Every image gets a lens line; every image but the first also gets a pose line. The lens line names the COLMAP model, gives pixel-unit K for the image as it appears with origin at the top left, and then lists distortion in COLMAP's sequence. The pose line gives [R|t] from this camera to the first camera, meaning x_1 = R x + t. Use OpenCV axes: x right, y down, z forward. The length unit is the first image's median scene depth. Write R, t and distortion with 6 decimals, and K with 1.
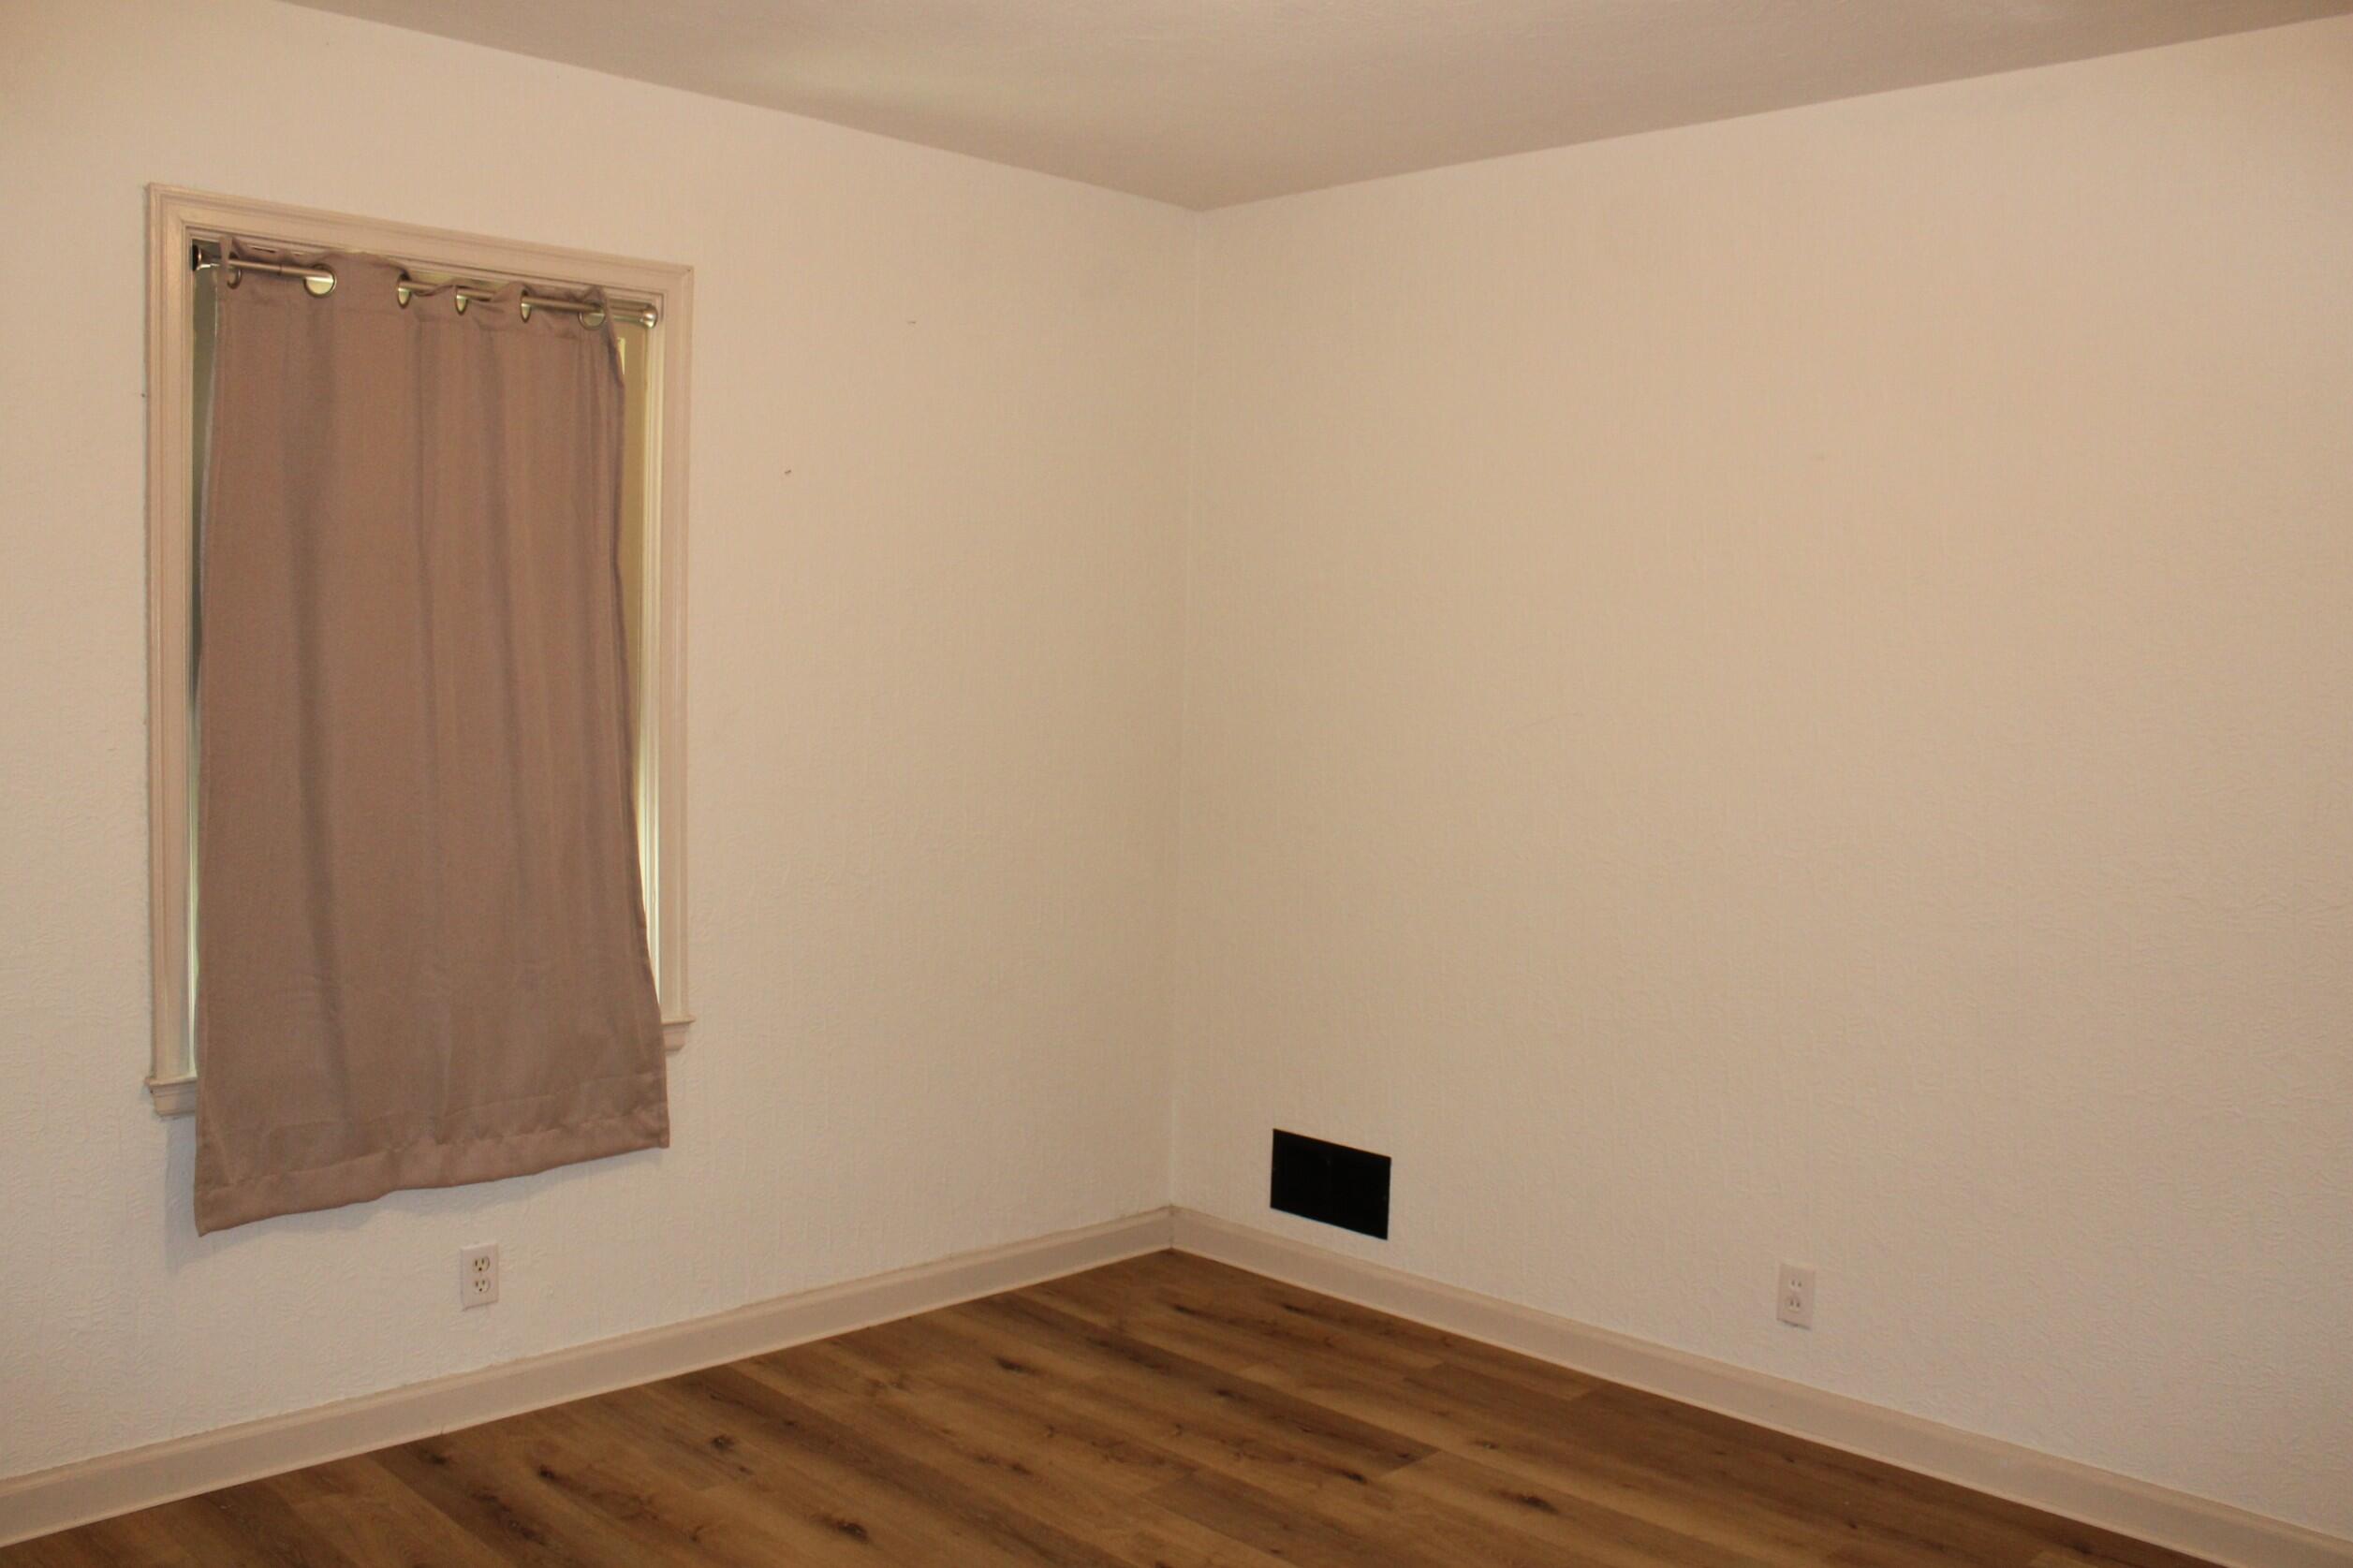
lens RADIAL K [[2209.3, 0, 1176.5], [0, 2209.3, 784.0], [0, 0, 1]] dist [0.066058, 0.006889]
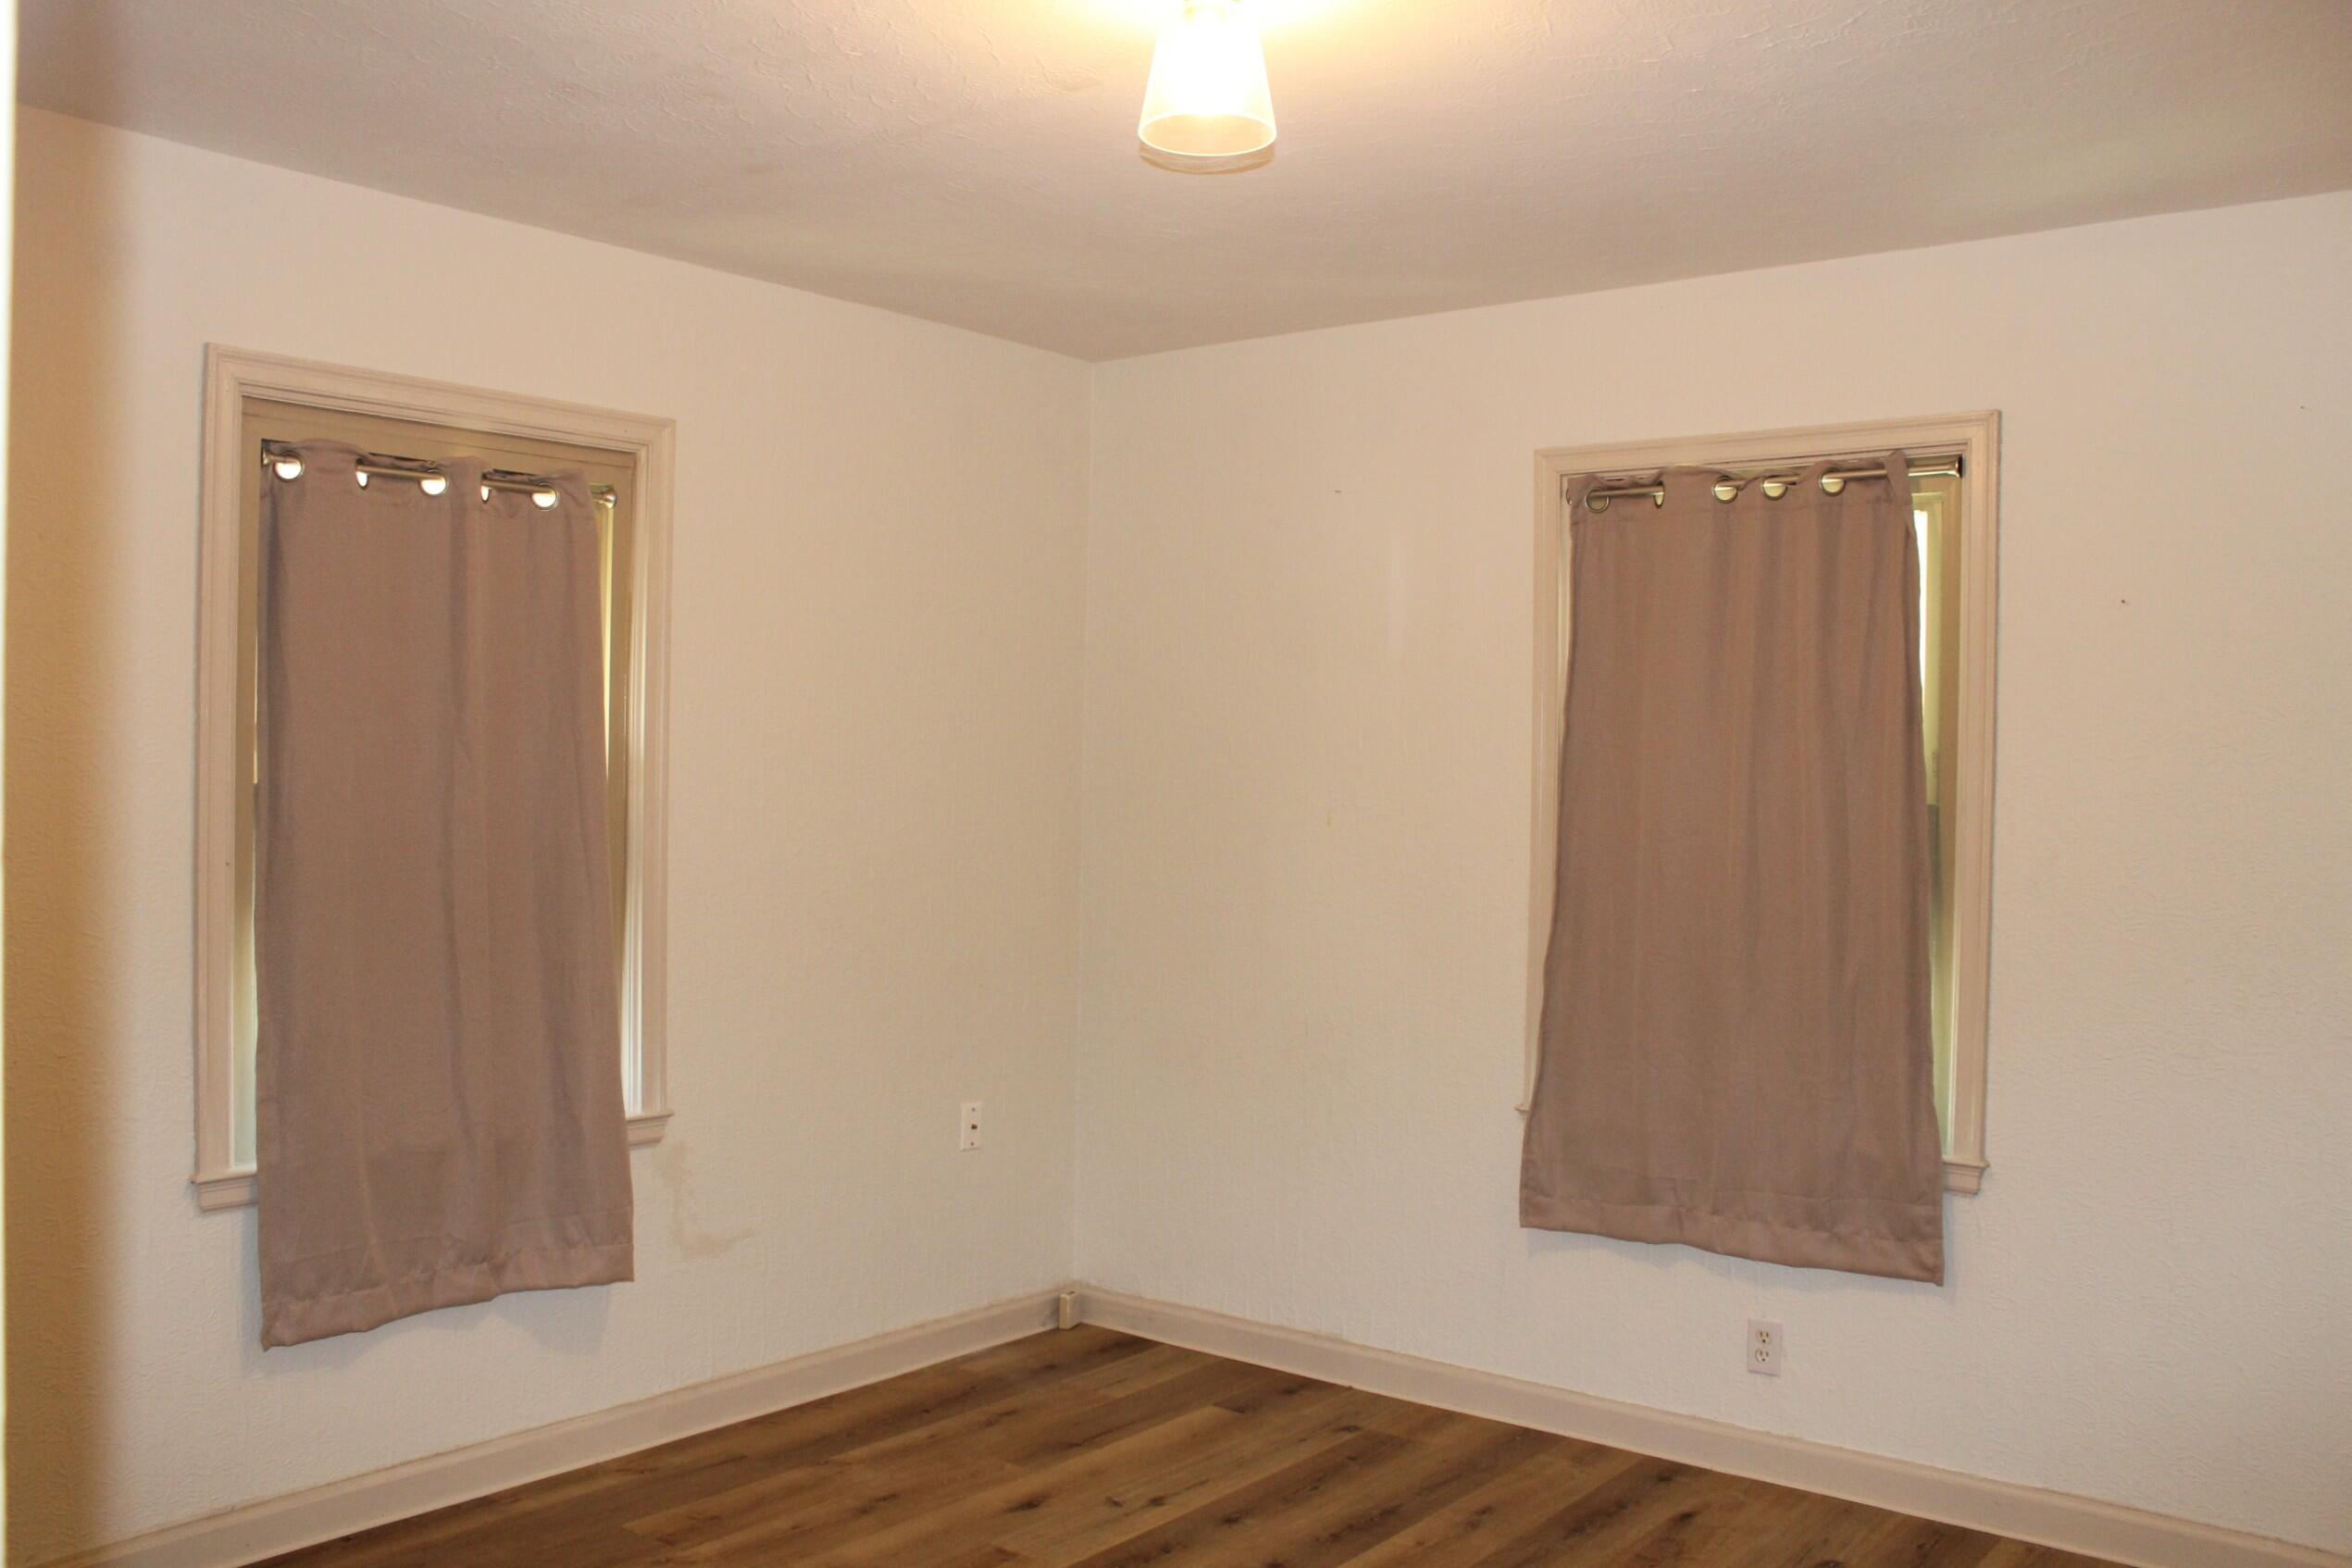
lens RADIAL K [[2250.5, 0, 1176.0], [0, 2250.5, 784.0], [0, 0, 1]] dist [-0.000194, 0.114936]
pose [[0.158446, -0.010950, -0.987307, 0.760490], [-0.080748, 0.996445, -0.024010, -0.010004], [0.984060, 0.083527, 0.156999, 0.508534]]
